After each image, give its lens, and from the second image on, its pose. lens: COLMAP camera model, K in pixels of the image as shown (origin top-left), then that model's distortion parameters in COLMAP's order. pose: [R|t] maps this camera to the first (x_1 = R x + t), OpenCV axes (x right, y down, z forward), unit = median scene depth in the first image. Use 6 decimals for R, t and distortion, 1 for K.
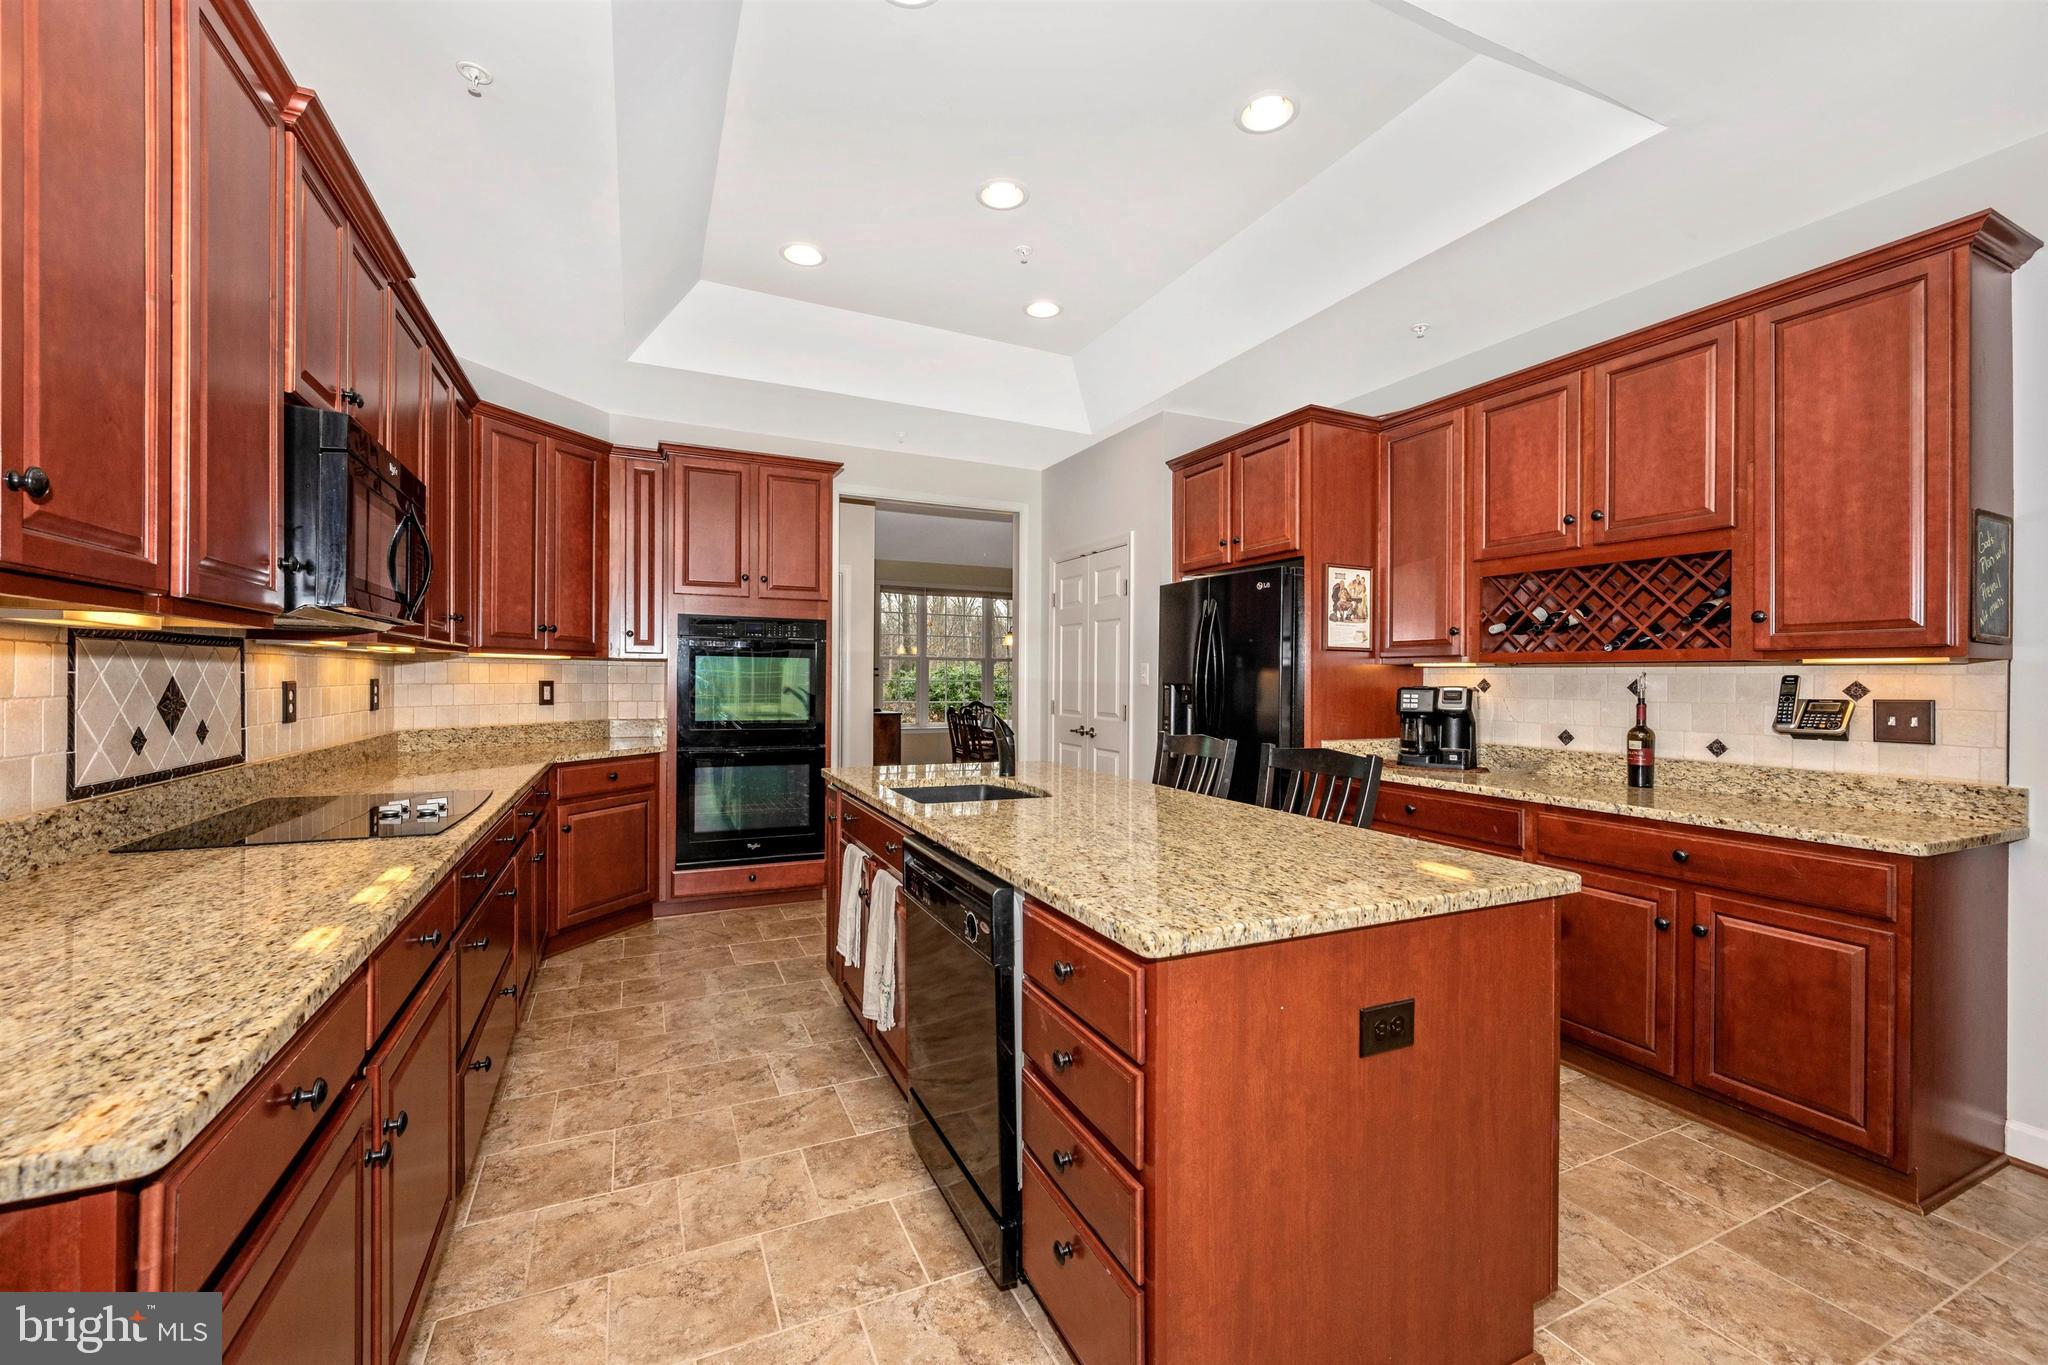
lens RADIAL K [[830.6, 0, 1027.8], [0, 830.6, 673.7], [0, 0, 1]] dist [0.000139, 0.000059]
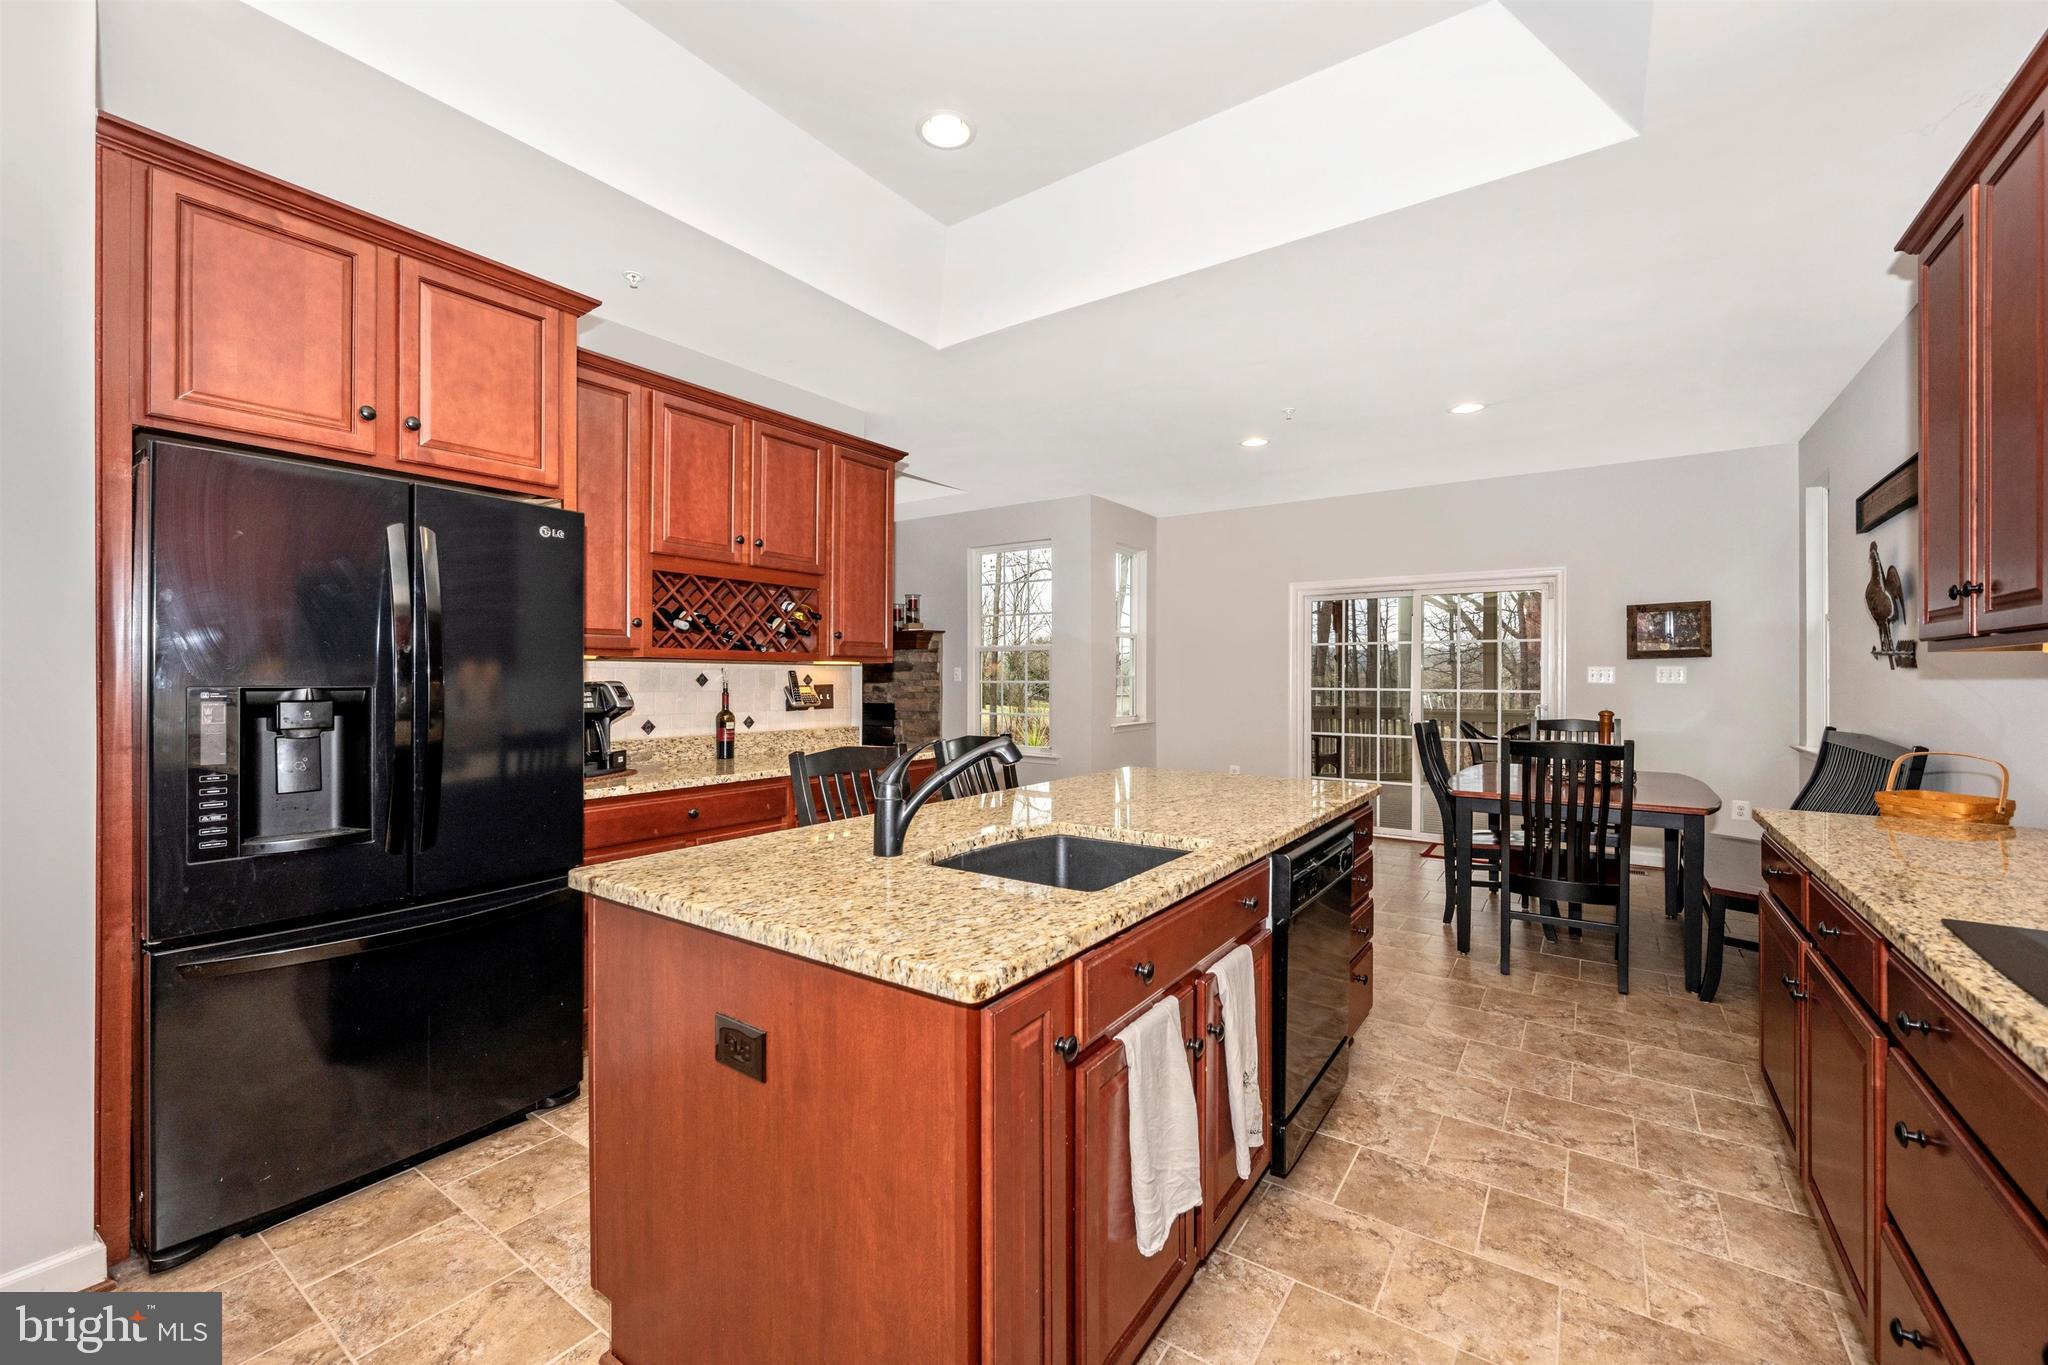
lens RADIAL K [[803.1, 0, 1018.1], [0, 803.1, 677.7], [0, 0, 1]] dist [-0.000349, 0.000023]
pose [[-0.483281, -0.014490, 0.875346, -0.633838], [-0.015237, 0.999851, 0.008138, -0.004162], [-0.875333, -0.009405, -0.483429, 1.391456]]
